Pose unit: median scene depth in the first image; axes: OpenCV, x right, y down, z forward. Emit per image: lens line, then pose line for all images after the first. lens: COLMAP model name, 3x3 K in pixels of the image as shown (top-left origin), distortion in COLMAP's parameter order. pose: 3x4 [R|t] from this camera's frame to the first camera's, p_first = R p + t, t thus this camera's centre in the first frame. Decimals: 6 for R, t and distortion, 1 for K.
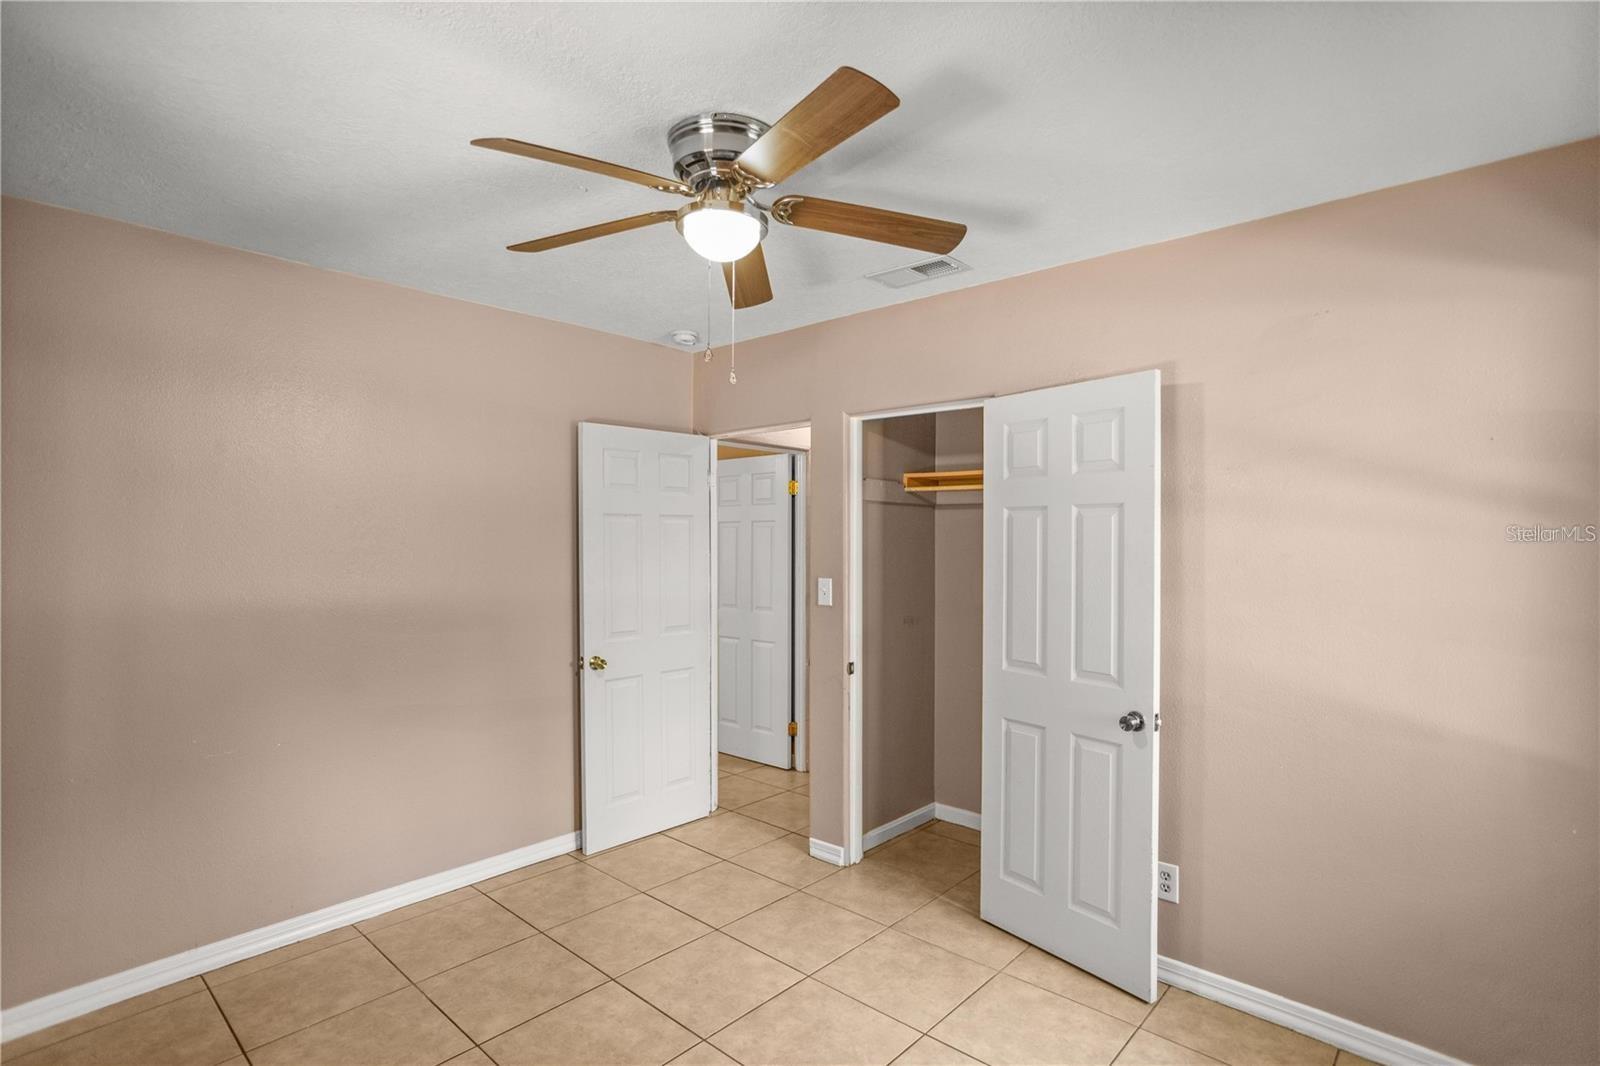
lens RADIAL K [[777.7, 0, 758.3], [0, 777.7, 549.9], [0, 0, 1]] dist [-0.042245, 0.020539]
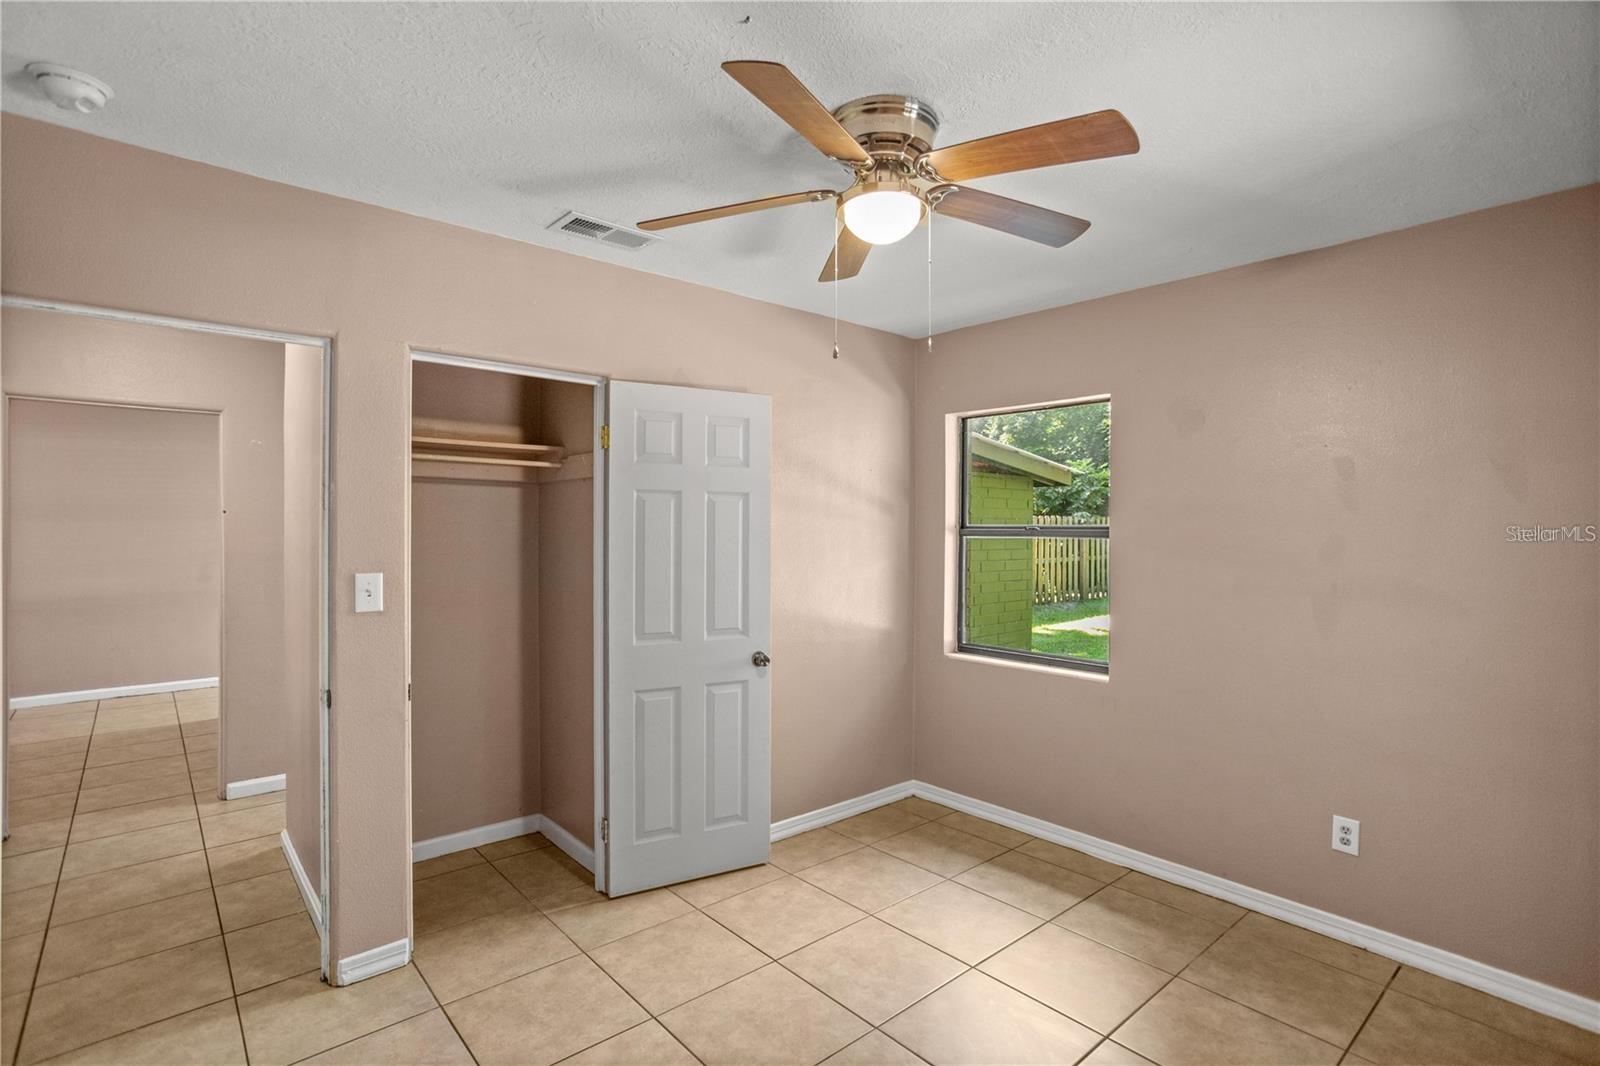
lens RADIAL K [[777.7, 0, 842.4], [0, 777.7, 540.5], [0, 0, 1]] dist [-0.042245, 0.020539]
pose [[0.059553, -0.020778, 0.998009, -0.739587], [0.003732, 0.999781, 0.020592, -0.007169], [-0.998218, 0.002498, 0.059618, 0.690448]]
